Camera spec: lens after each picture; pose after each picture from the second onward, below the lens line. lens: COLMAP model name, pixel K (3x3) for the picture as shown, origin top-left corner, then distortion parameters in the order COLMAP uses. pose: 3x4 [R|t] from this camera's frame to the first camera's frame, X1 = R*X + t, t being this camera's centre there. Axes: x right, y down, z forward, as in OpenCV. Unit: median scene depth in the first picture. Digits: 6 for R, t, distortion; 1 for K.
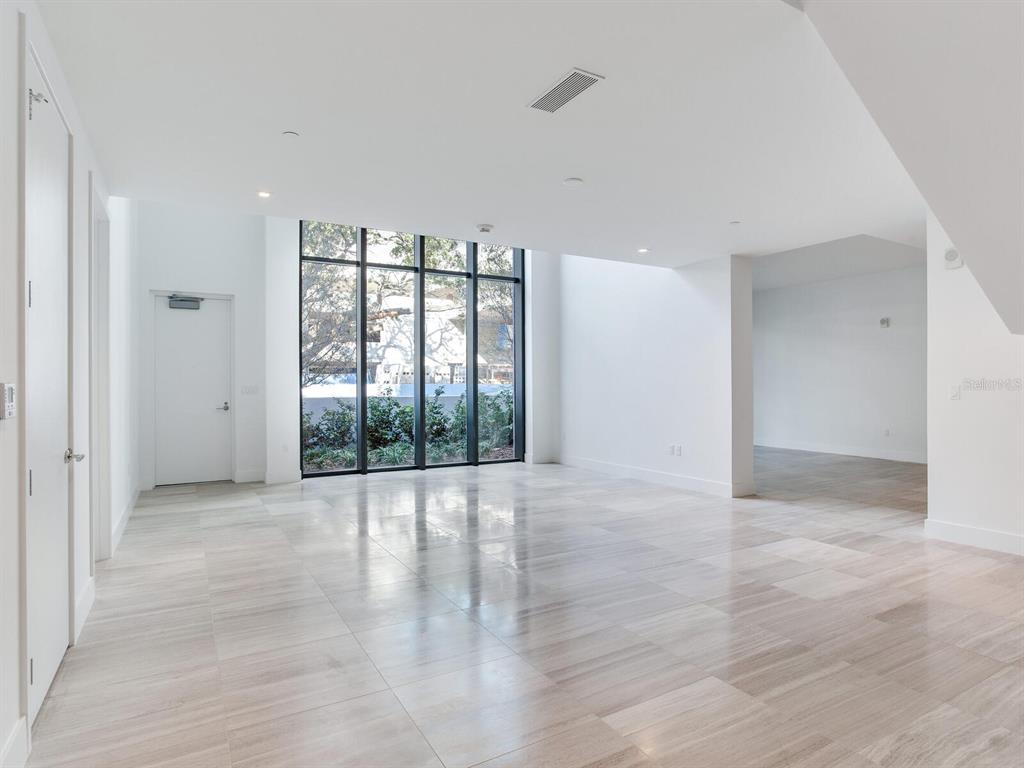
lens RADIAL K [[579.7, 0, 512.0], [0, 579.7, 384.0], [0, 0, 1]] dist [-0.028179, 0.000498]
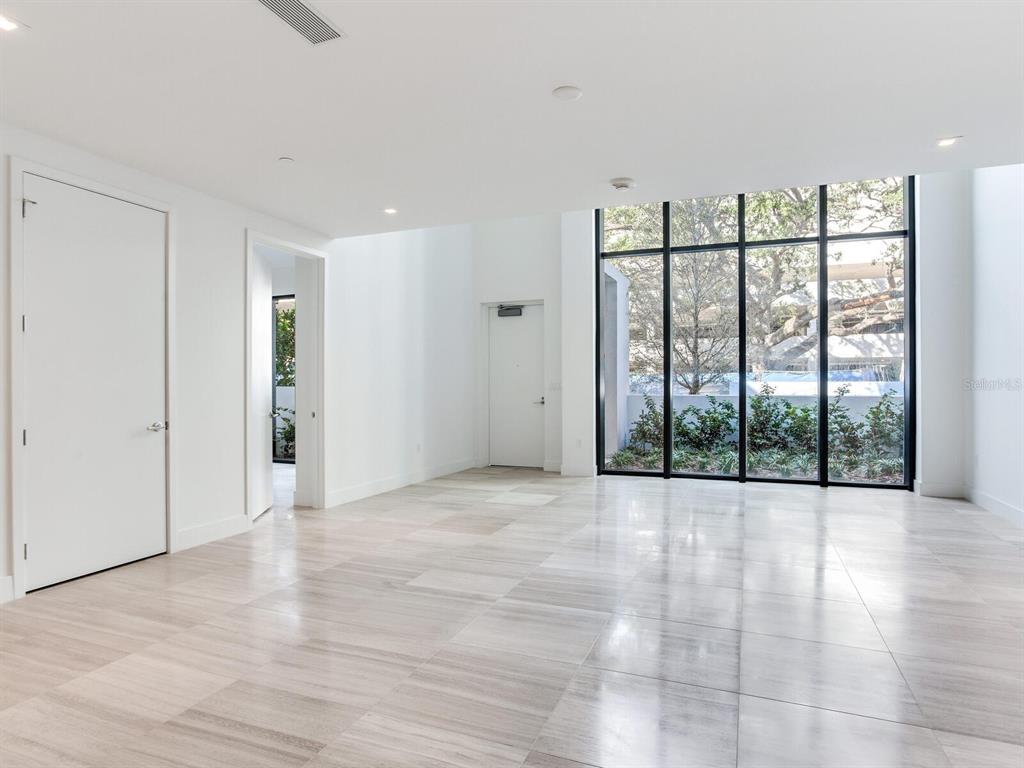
lens RADIAL K [[568.1, 0, 512.0], [0, 568.1, 384.0], [0, 0, 1]] dist [-0.024543, 0.001101]
pose [[0.632096, 0.000469, -0.774890, 0.301171], [0.000441, 0.999999, 0.000966, 0.005244], [0.774890, -0.000952, 0.632096, 0.252308]]
